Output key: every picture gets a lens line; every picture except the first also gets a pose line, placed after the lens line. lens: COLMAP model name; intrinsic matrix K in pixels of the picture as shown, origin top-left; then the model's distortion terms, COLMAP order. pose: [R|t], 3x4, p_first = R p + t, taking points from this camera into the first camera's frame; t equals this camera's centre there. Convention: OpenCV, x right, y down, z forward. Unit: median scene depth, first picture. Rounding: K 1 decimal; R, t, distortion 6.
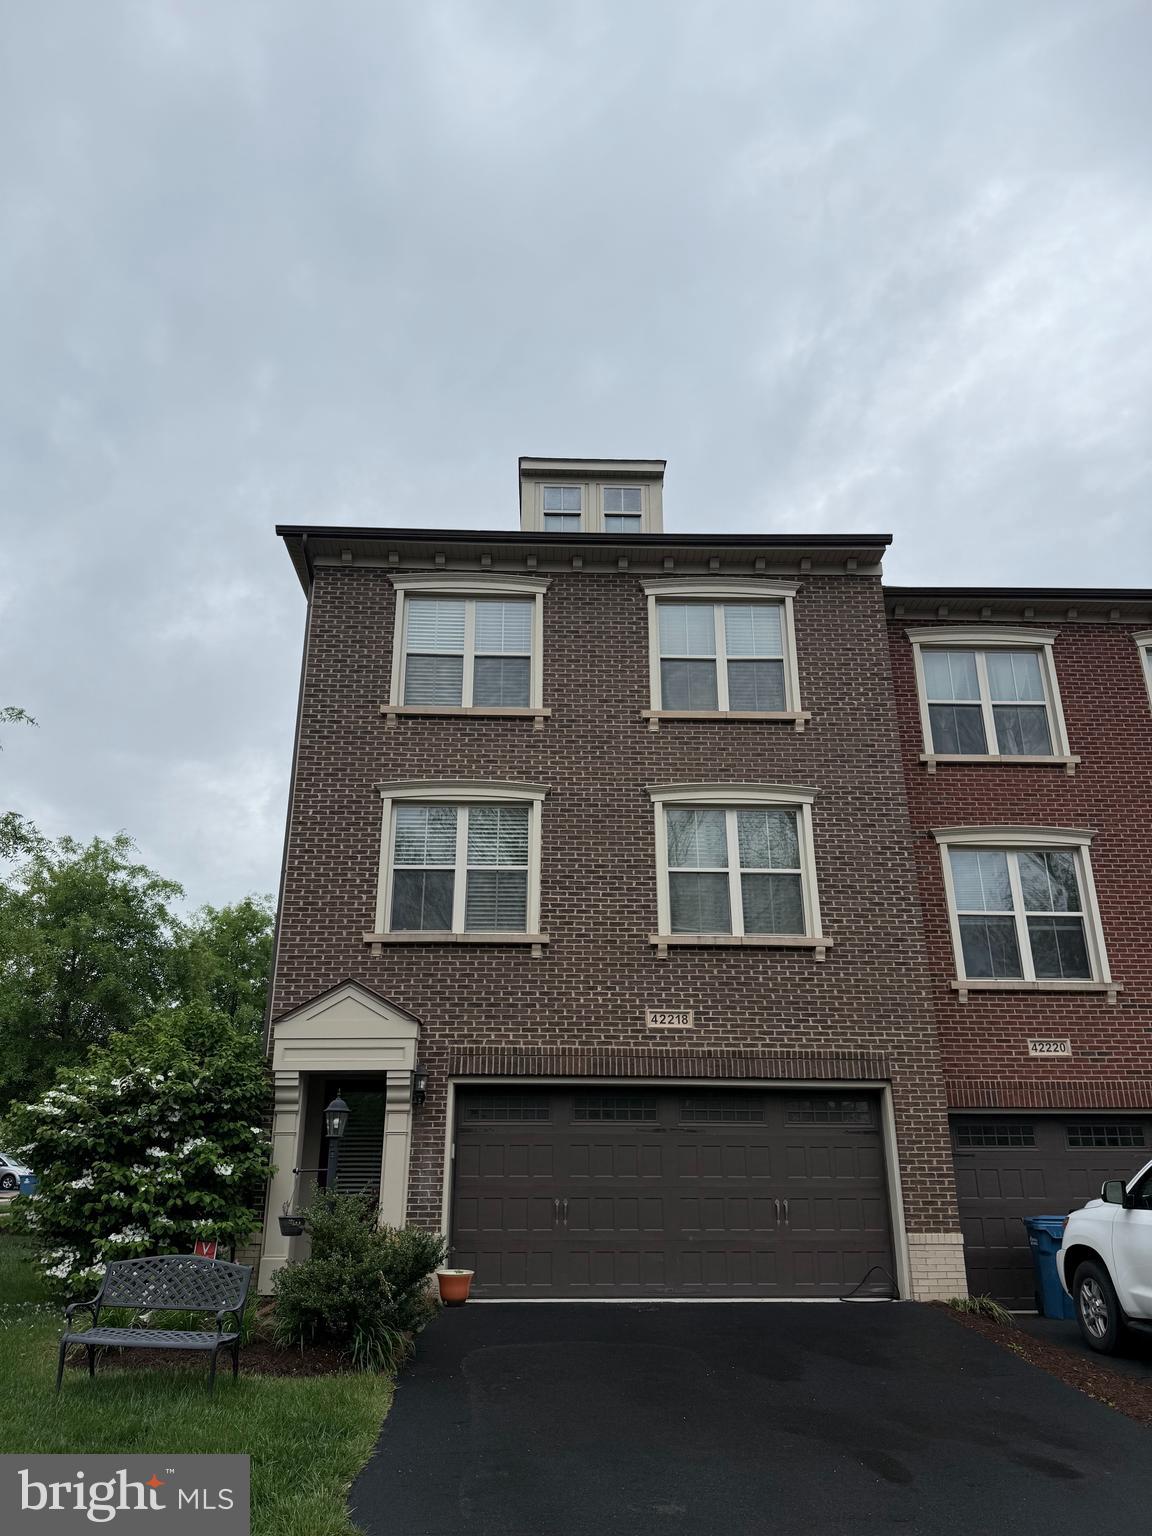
lens RADIAL K [[1077.5, 0, 576.0], [0, 1077.5, 768.0], [0, 0, 1]] dist [0.188104, -0.313894]
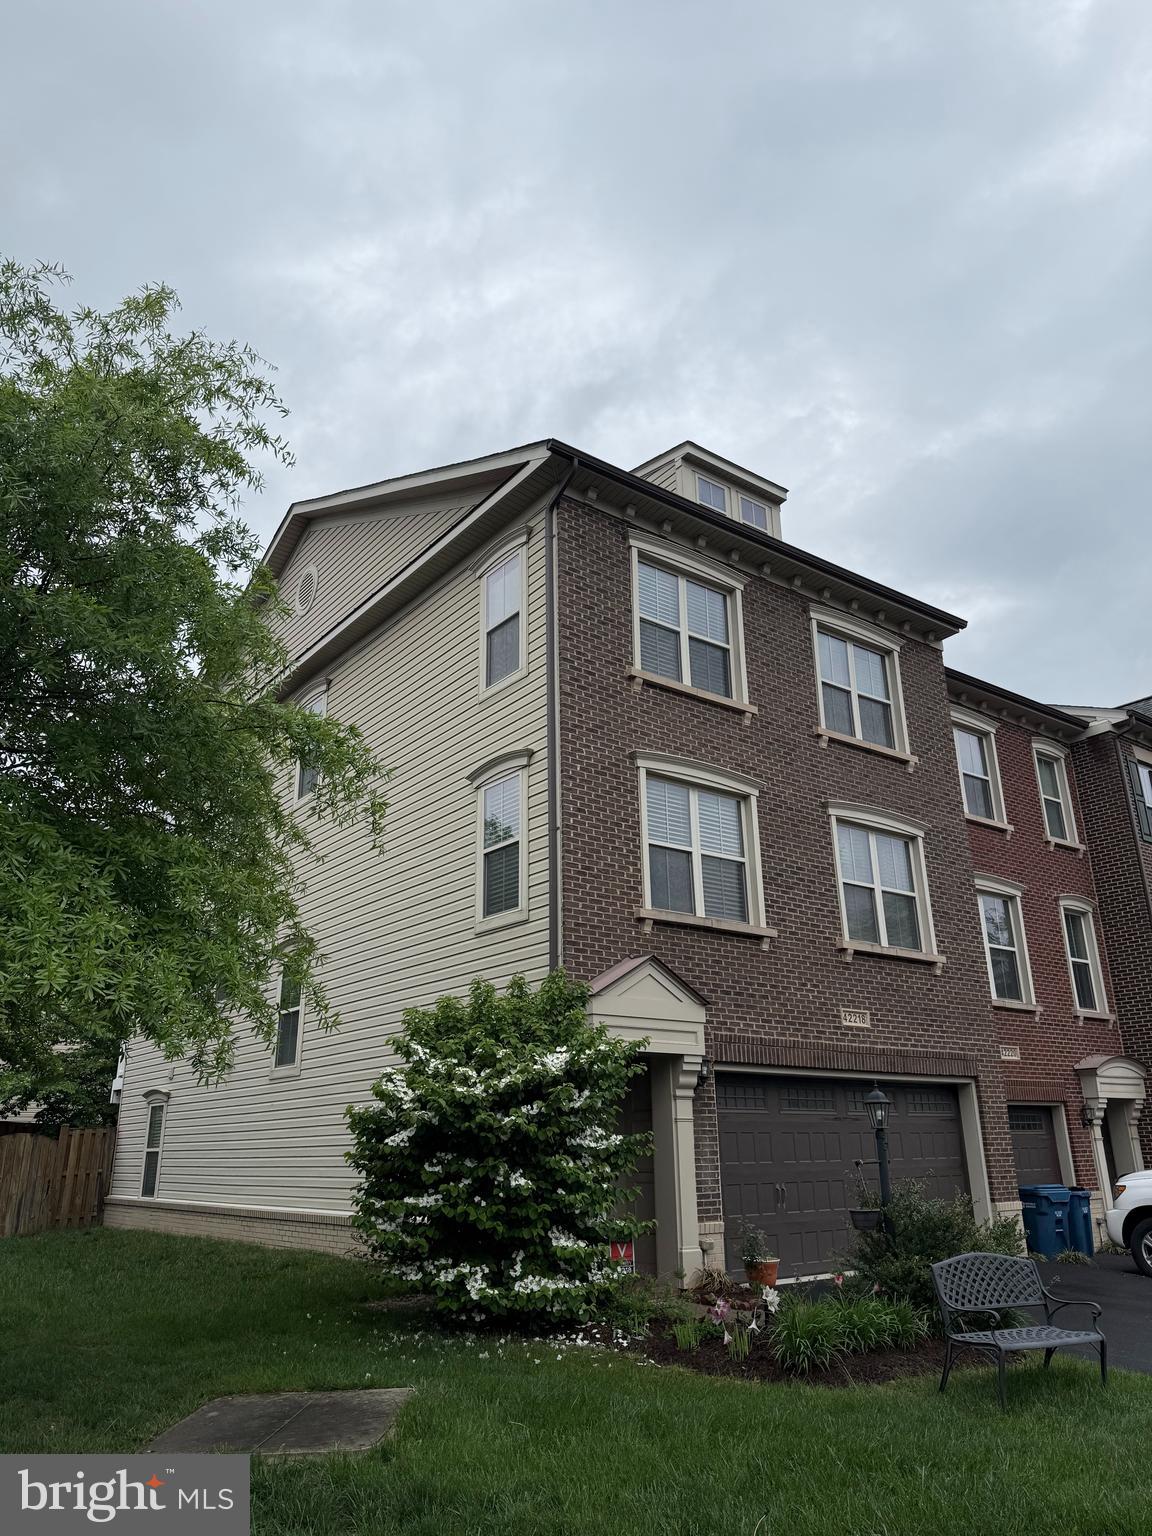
lens RADIAL K [[1077.5, 0, 576.0], [0, 1077.5, 768.0], [0, 0, 1]] dist [0.188104, -0.313894]
pose [[0.809936, 0.179232, 0.558462, -0.781883], [-0.191446, 0.980801, -0.037123, 0.077909], [-0.554394, -0.076848, 0.828699, 0.260483]]
